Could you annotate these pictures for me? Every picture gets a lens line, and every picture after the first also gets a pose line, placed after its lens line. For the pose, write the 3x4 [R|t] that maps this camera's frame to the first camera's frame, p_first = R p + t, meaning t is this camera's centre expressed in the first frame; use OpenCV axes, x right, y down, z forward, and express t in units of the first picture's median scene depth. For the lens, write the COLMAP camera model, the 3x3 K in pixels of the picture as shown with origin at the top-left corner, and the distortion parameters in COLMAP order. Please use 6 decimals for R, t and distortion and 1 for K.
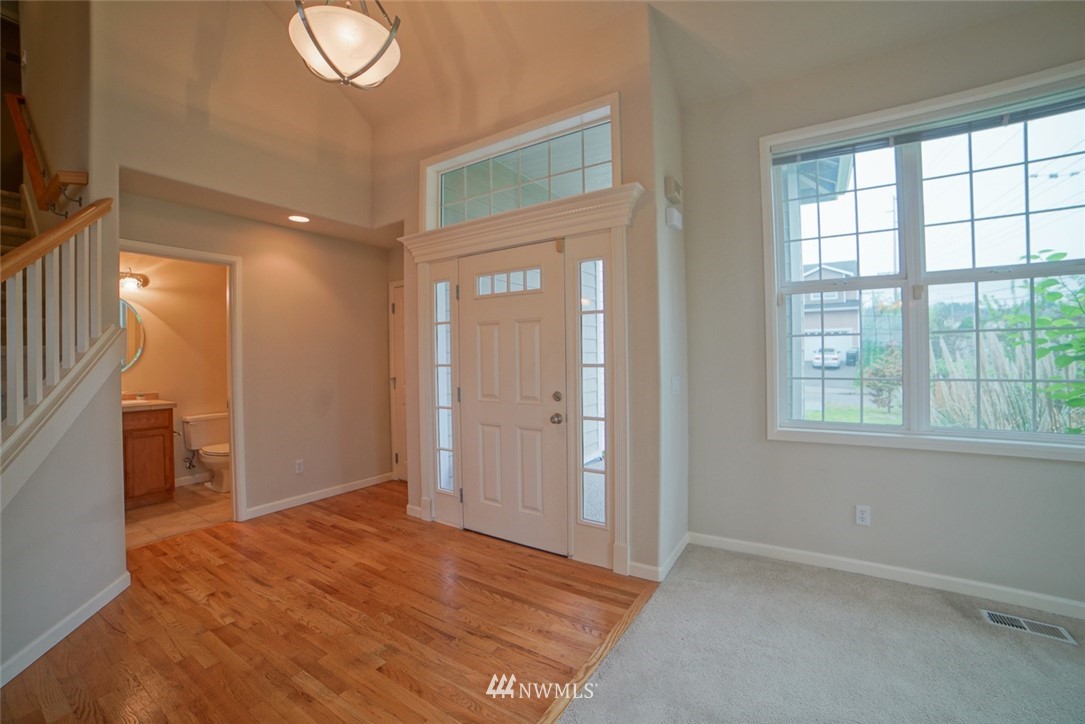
lens RADIAL K [[436.0, 0, 550.8], [0, 436.0, 355.3], [0, 0, 1]] dist [-0.022078, 0.000767]
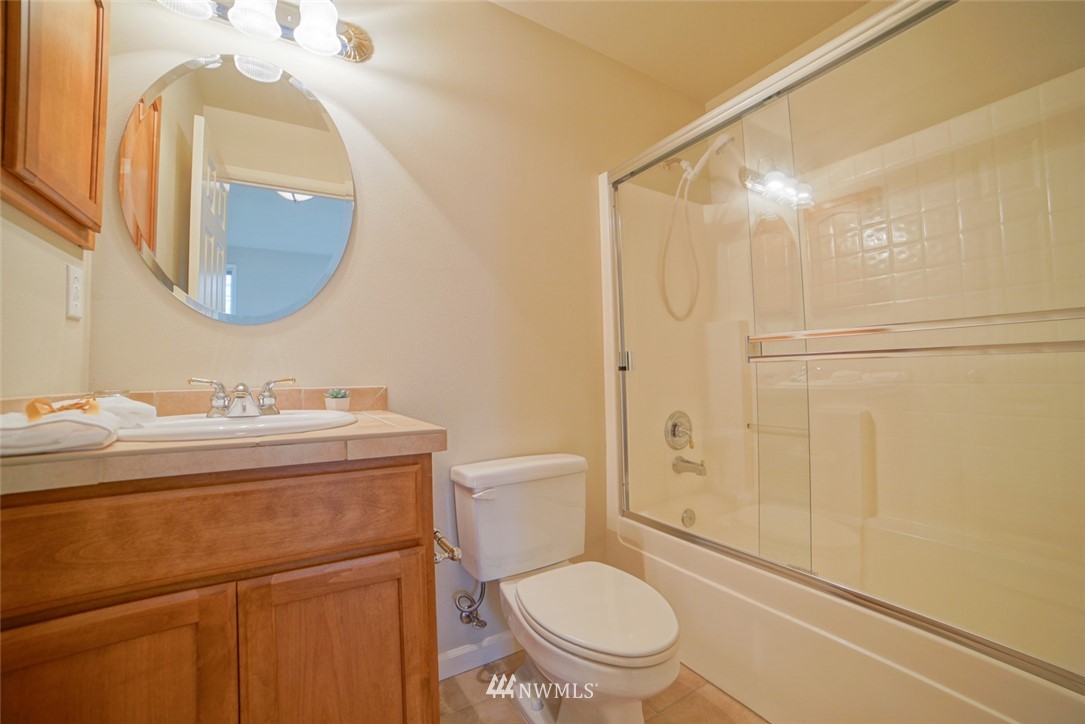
lens RADIAL K [[436.0, 0, 541.5], [0, 436.0, 364.0], [0, 0, 1]] dist [-0.022078, 0.000767]
pose [[0.895480, -0.017545, -0.444756, -0.715961], [0.005956, 0.999606, -0.027441, 0.082520], [0.445062, 0.021924, 0.895231, 0.806665]]
